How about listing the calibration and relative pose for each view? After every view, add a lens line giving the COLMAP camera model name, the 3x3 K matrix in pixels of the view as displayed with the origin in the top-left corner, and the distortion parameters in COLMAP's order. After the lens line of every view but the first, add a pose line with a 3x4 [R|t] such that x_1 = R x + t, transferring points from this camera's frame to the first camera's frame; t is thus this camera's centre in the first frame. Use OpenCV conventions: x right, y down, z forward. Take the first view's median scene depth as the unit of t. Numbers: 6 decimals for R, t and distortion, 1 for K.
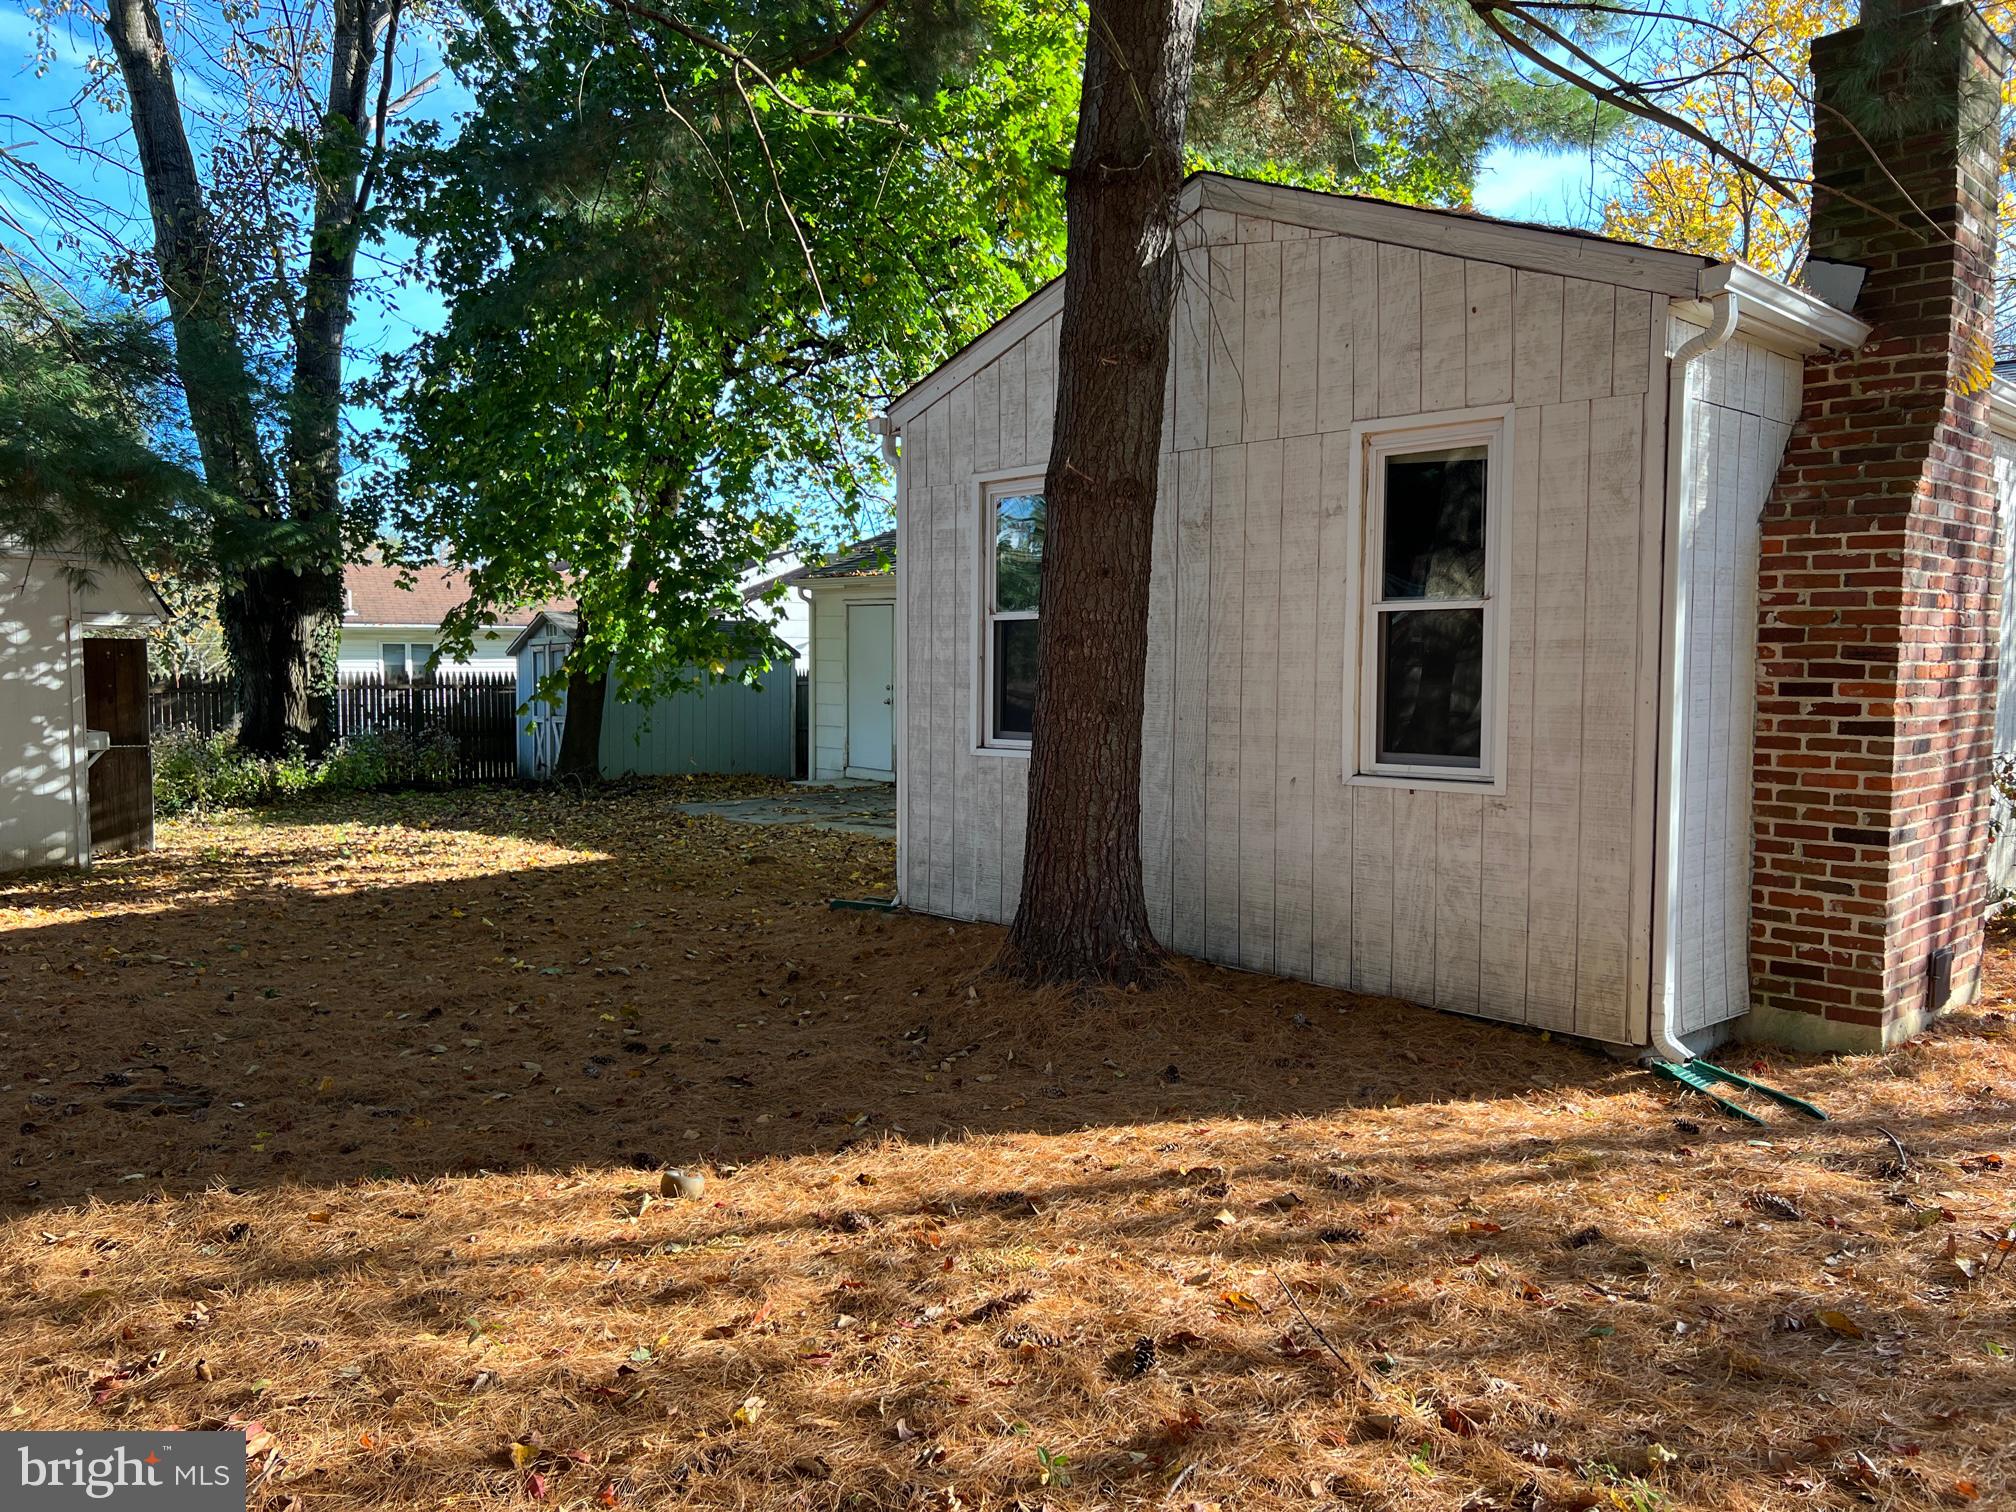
lens RADIAL K [[1516.4, 0, 1008.8], [0, 1516.4, 773.1], [0, 0, 1]] dist [0.080266, -0.083804]
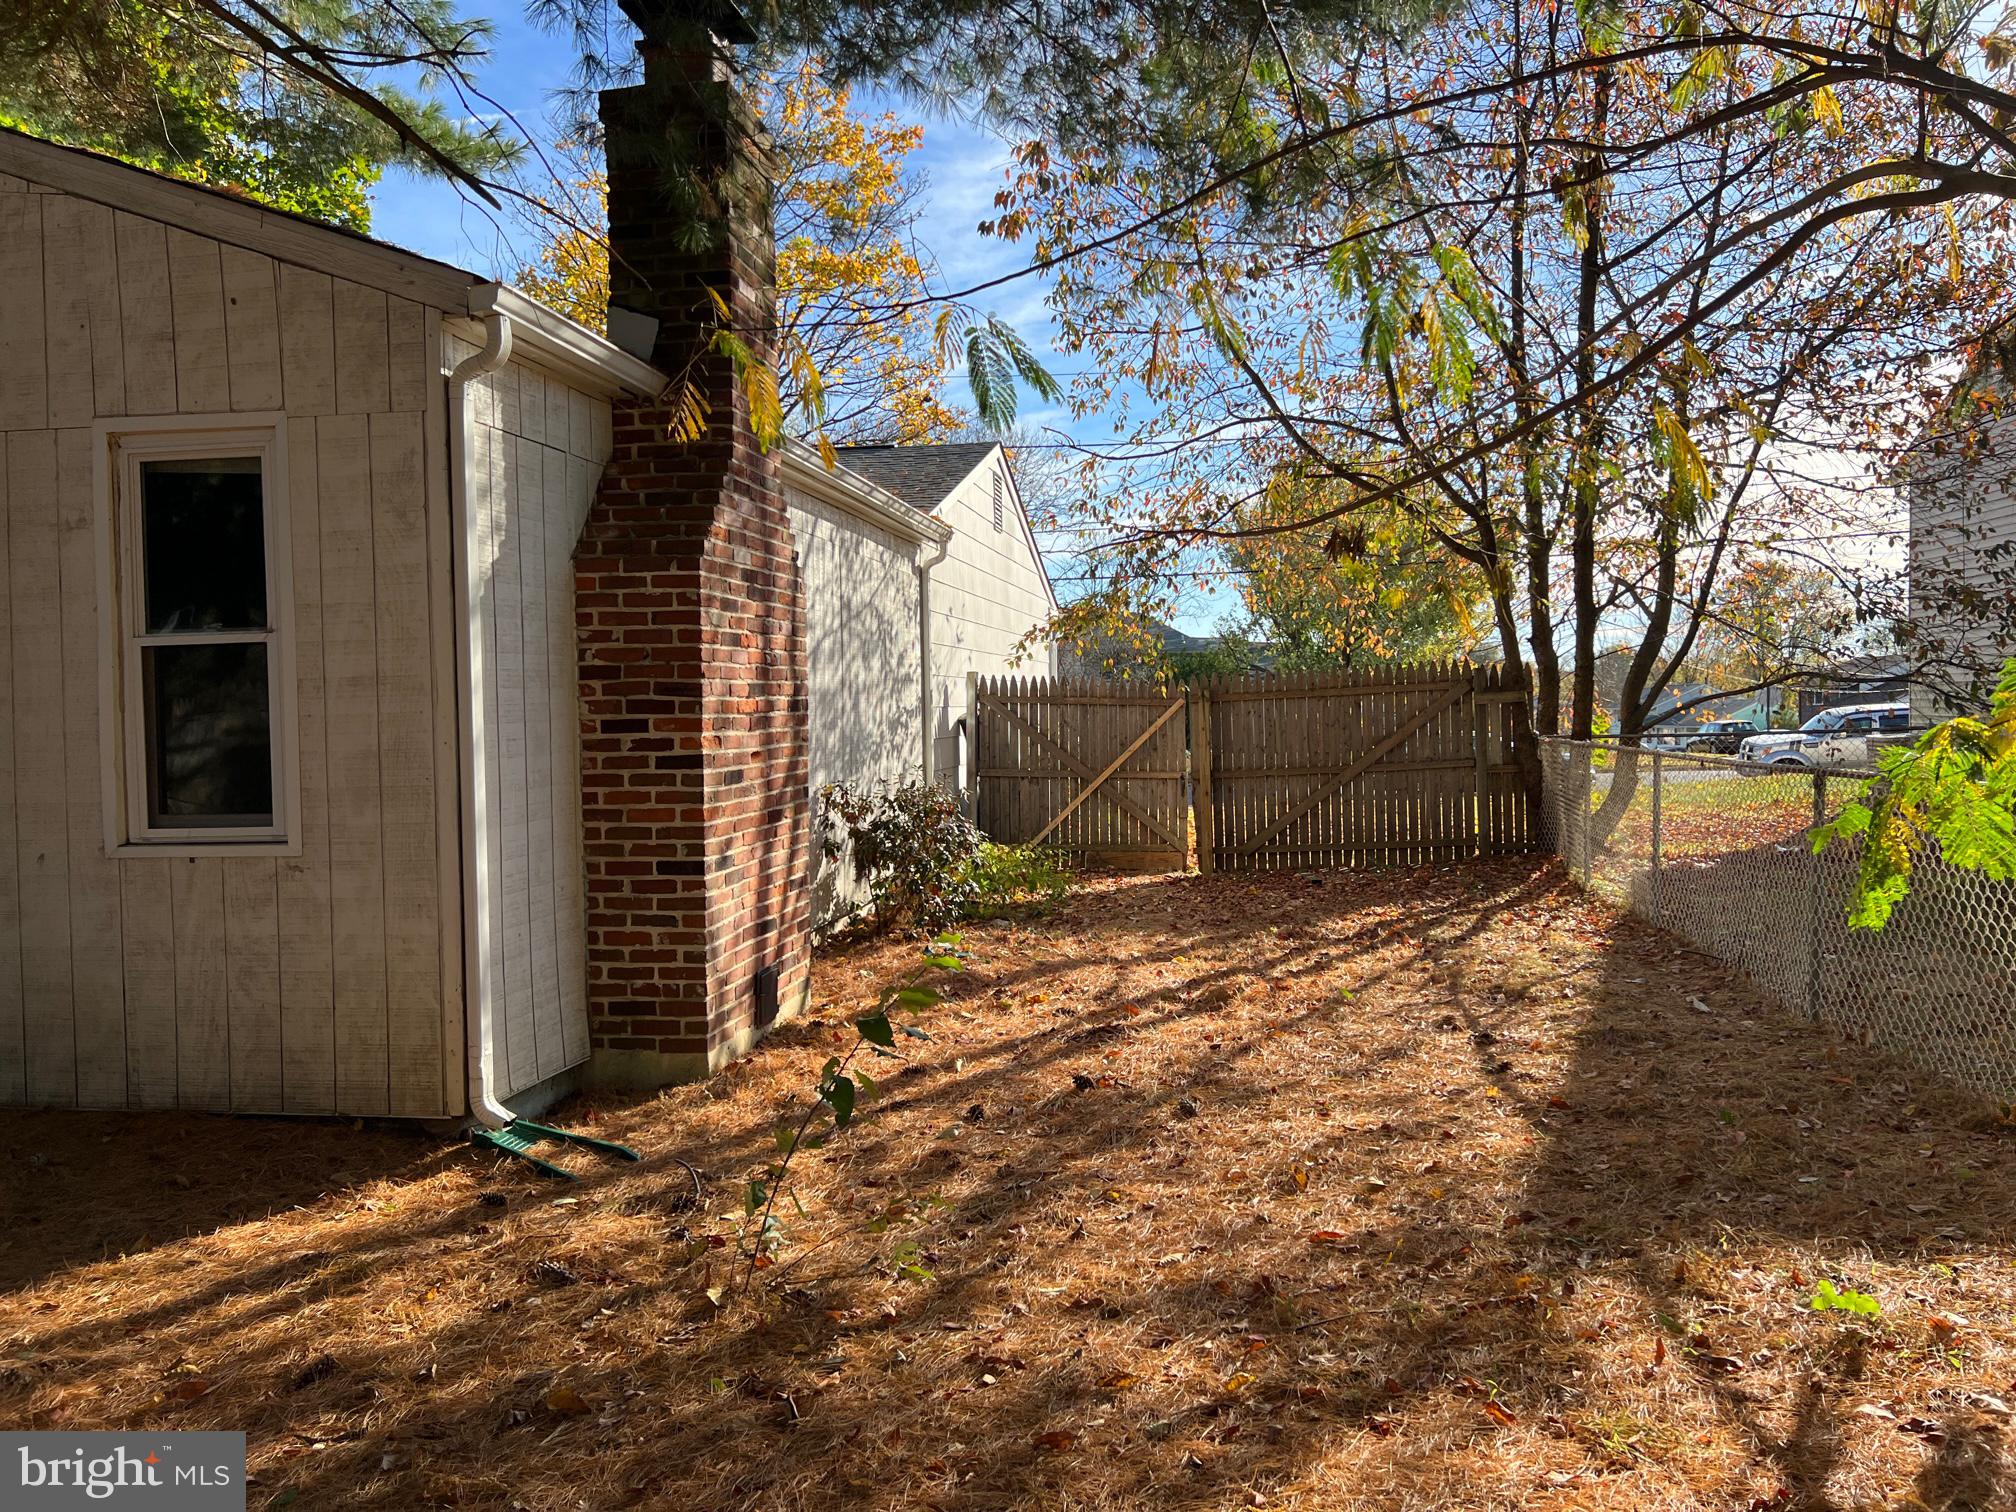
lens RADIAL K [[1516.4, 0, 1008.8], [0, 1516.4, 773.1], [0, 0, 1]] dist [0.080266, -0.083804]
pose [[0.810262, -0.046846, 0.584193, 0.140385], [0.068621, 0.997527, -0.015185, 0.008619], [-0.582037, 0.052391, 0.811473, 0.050414]]
